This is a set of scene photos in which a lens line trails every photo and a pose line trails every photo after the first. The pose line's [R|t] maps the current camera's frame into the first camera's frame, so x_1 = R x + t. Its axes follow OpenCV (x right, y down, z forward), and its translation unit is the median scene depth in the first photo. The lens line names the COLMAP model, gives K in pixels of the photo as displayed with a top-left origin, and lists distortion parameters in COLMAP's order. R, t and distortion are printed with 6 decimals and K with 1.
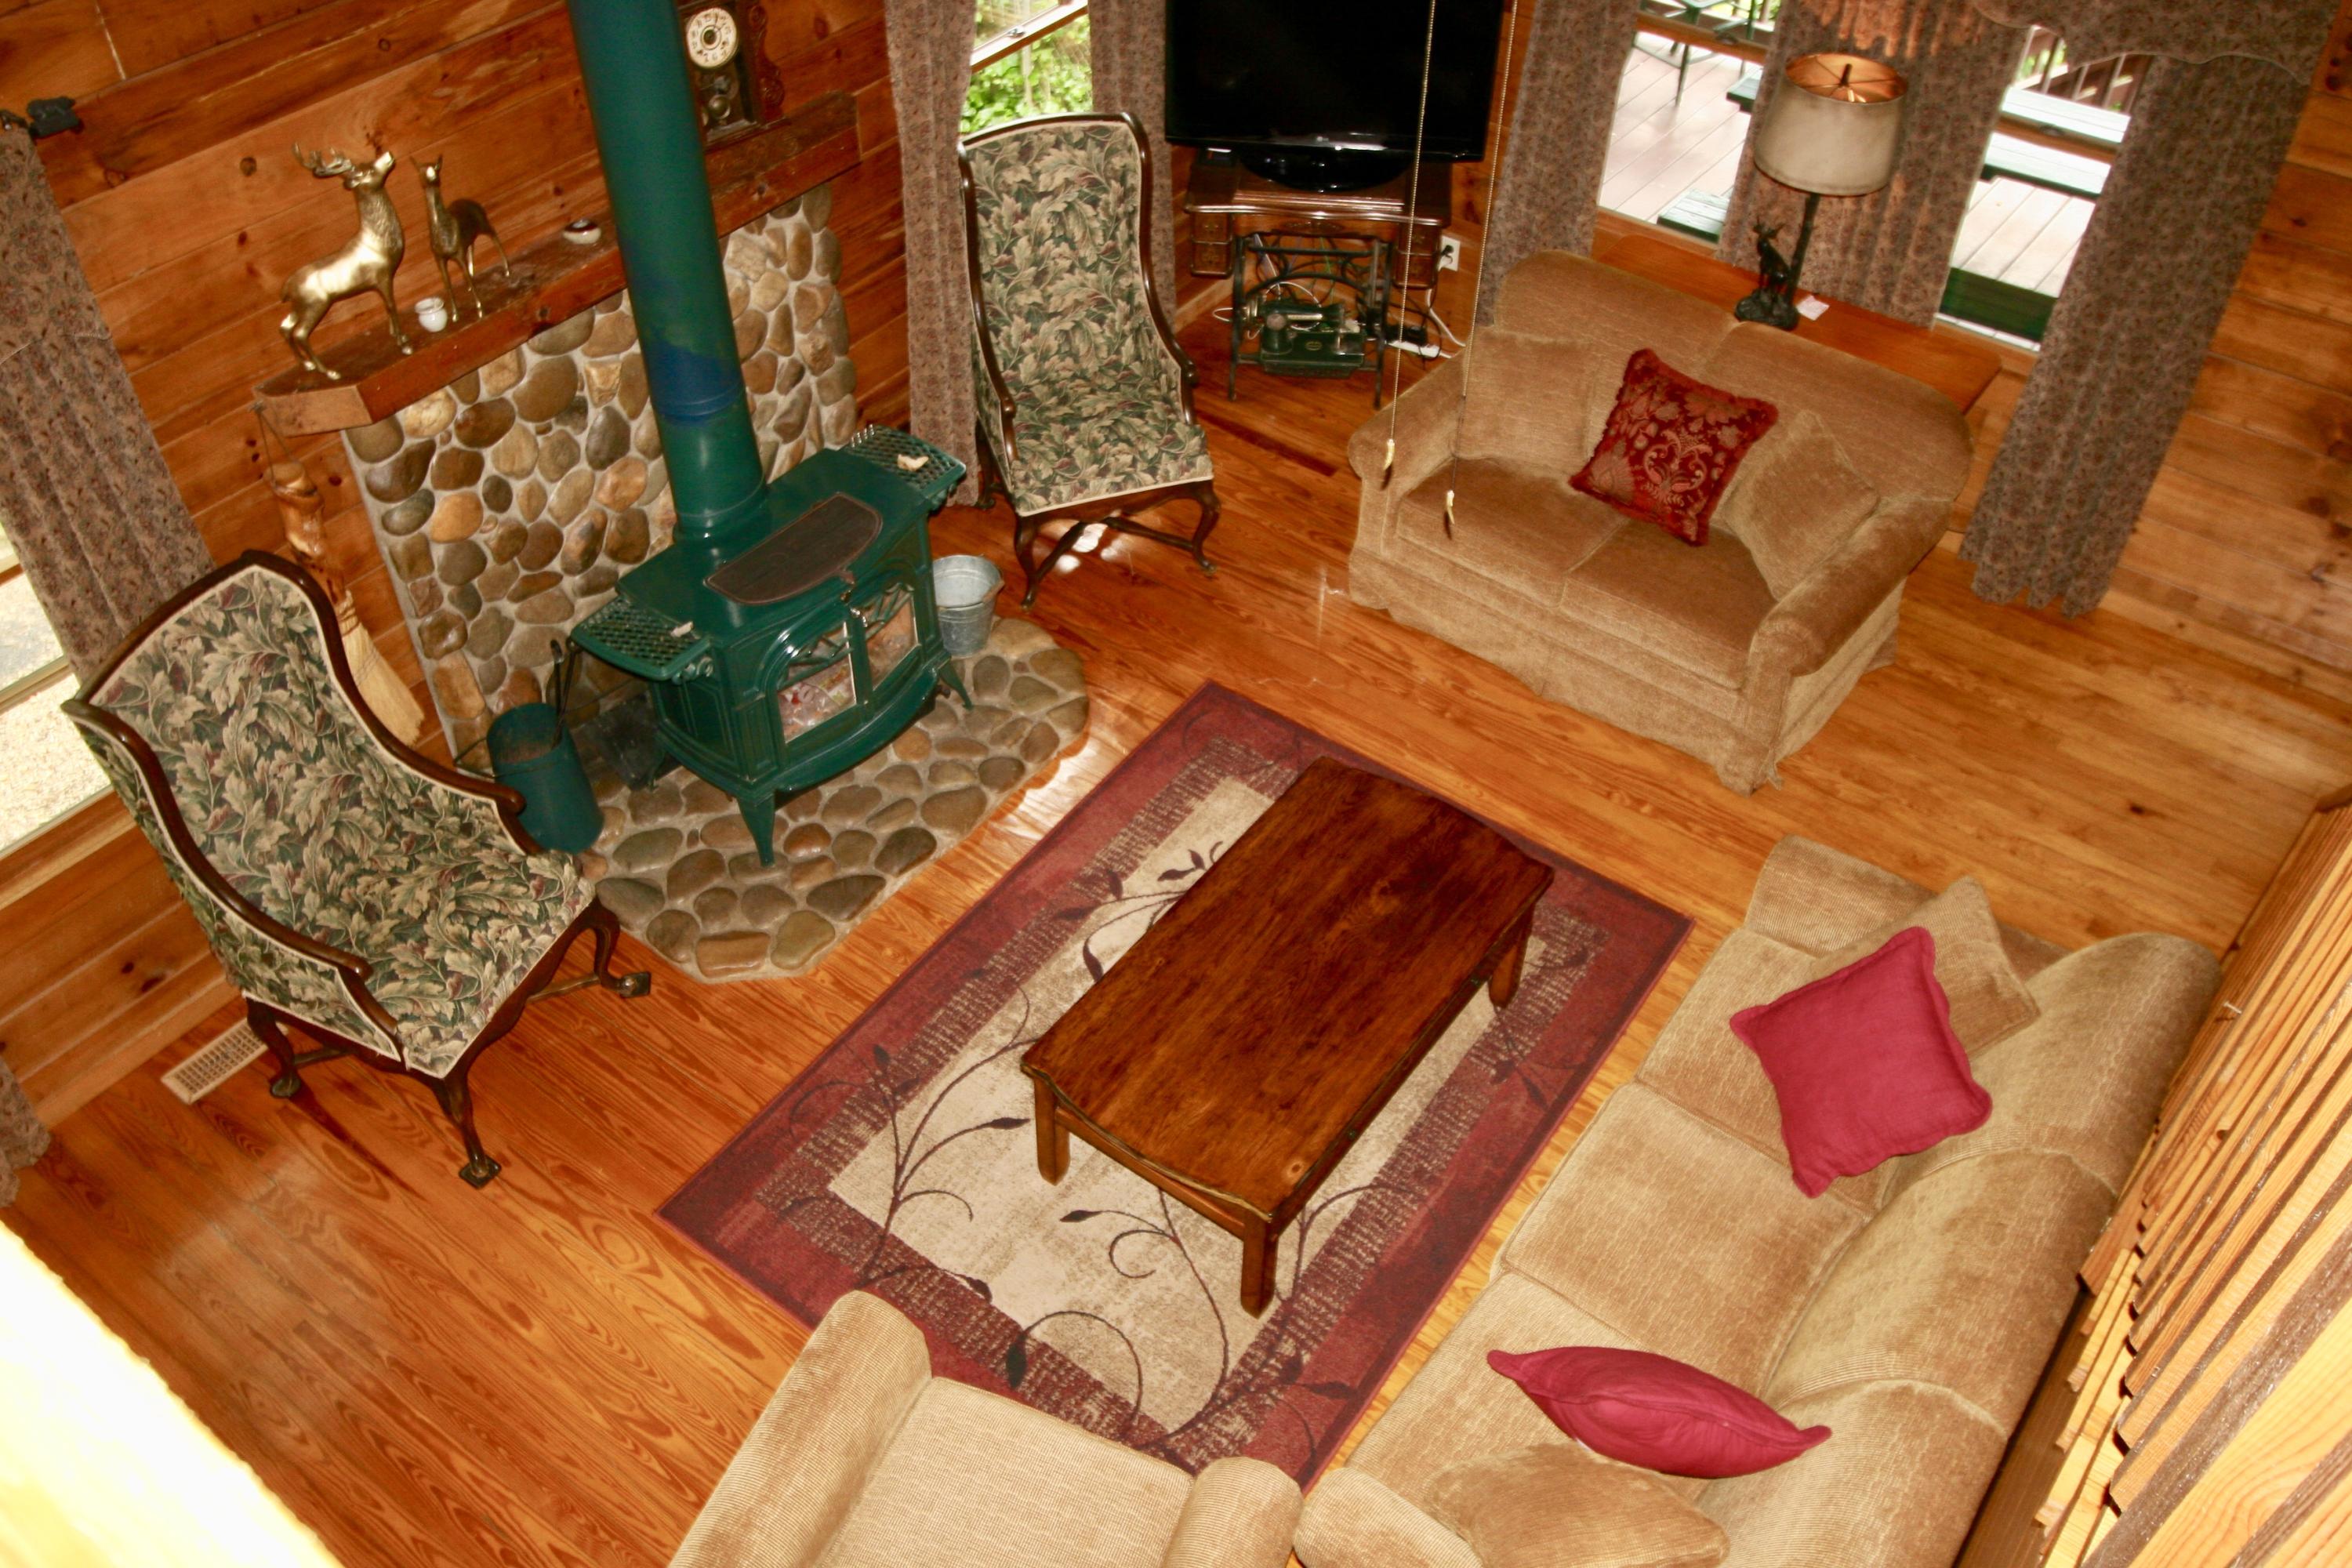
lens RADIAL K [[1967.9, 0, 1137.5], [0, 1967.9, 781.1], [0, 0, 1]] dist [-0.003067, 0.003130]
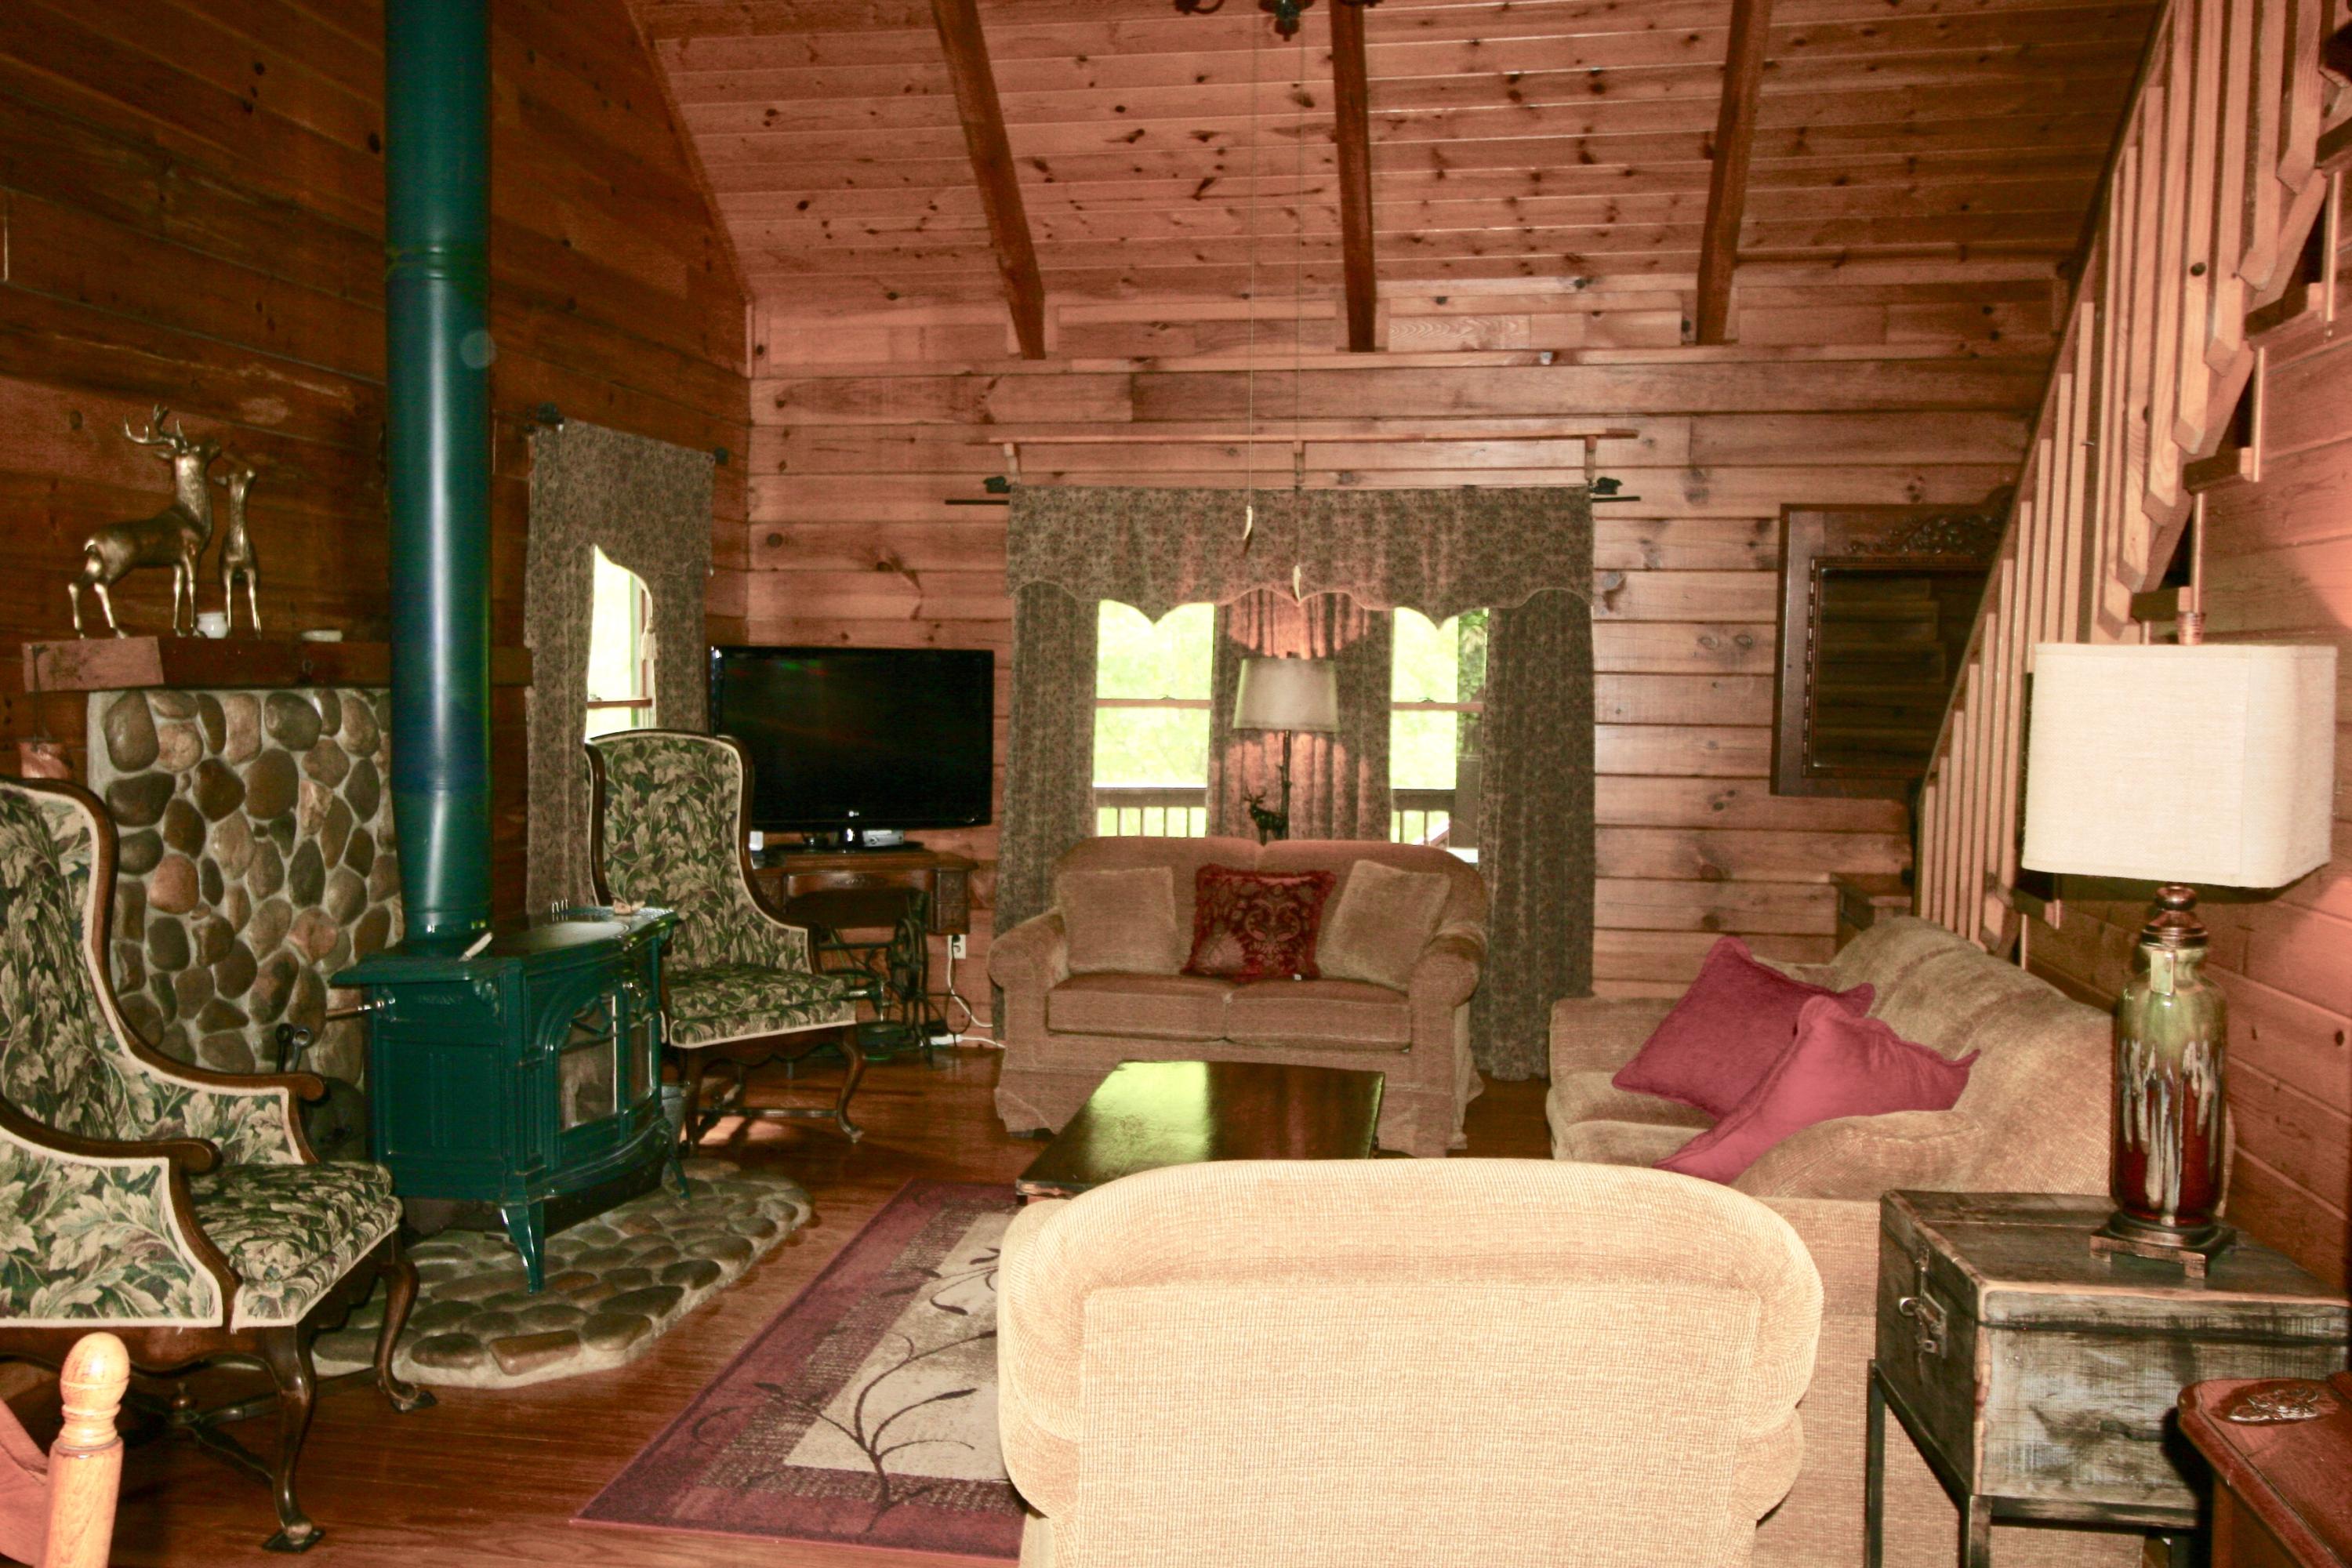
lens RADIAL K [[1967.9, 0, 1137.5], [0, 1967.9, 781.1], [0, 0, 1]] dist [-0.003067, 0.003130]
pose [[0.885836, -0.013367, 0.463807, -0.327500], [0.314616, 0.752011, -0.579220, 0.417409], [-0.341045, 0.659015, 0.670364, 0.206411]]
